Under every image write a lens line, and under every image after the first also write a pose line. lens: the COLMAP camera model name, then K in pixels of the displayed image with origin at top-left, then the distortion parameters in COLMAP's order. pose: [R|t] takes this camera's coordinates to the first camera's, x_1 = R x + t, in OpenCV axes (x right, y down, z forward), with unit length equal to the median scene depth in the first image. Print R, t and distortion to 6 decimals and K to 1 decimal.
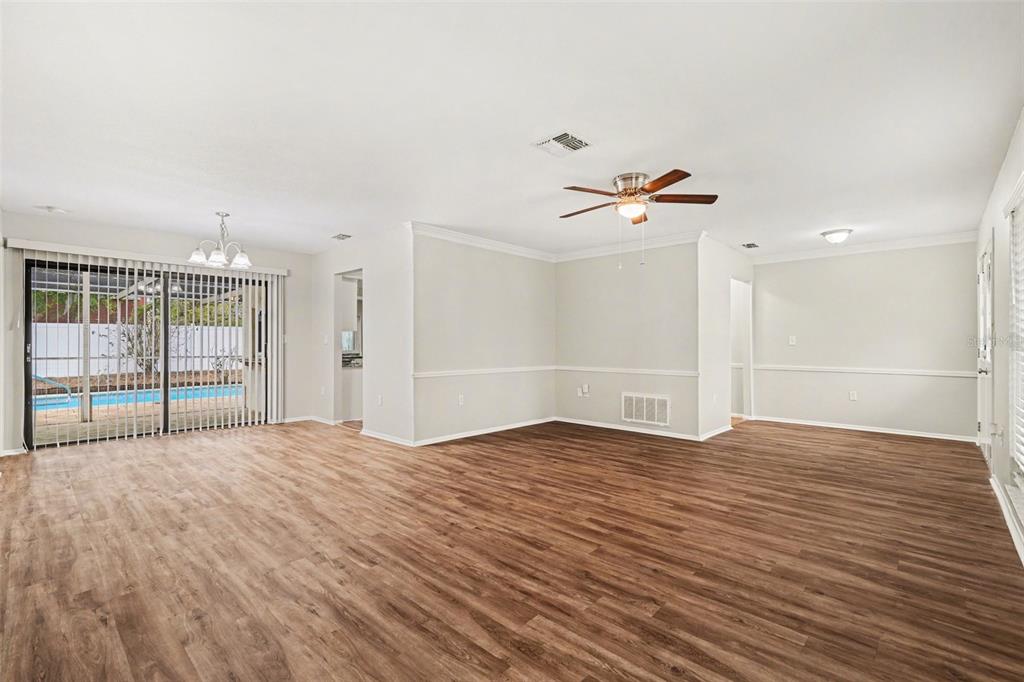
lens RADIAL K [[463.1, 0, 512.0], [0, 463.1, 341.0], [0, 0, 1]] dist [-0.017053, 0.007371]
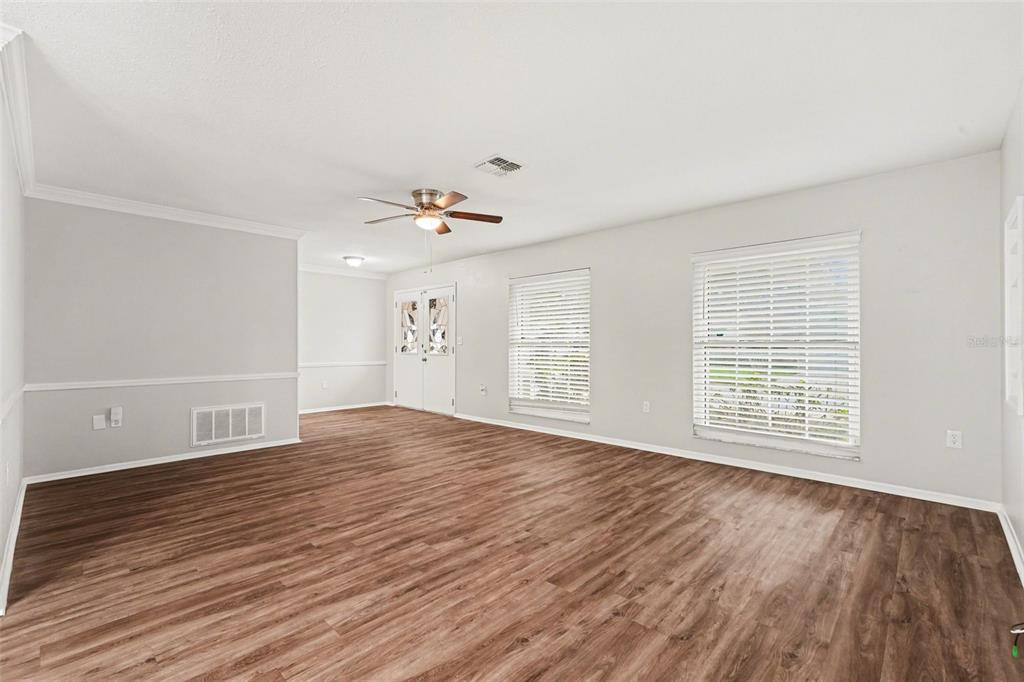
lens RADIAL K [[441.9, 0, 508.2], [0, 441.9, 342.1], [0, 0, 1]] dist [-0.012199, 0.006095]
pose [[0.014088, 0.003038, 0.999896, -0.897852], [-0.007701, 0.999966, -0.002930, 0.000238], [-0.999871, -0.007659, 0.014111, 0.897514]]
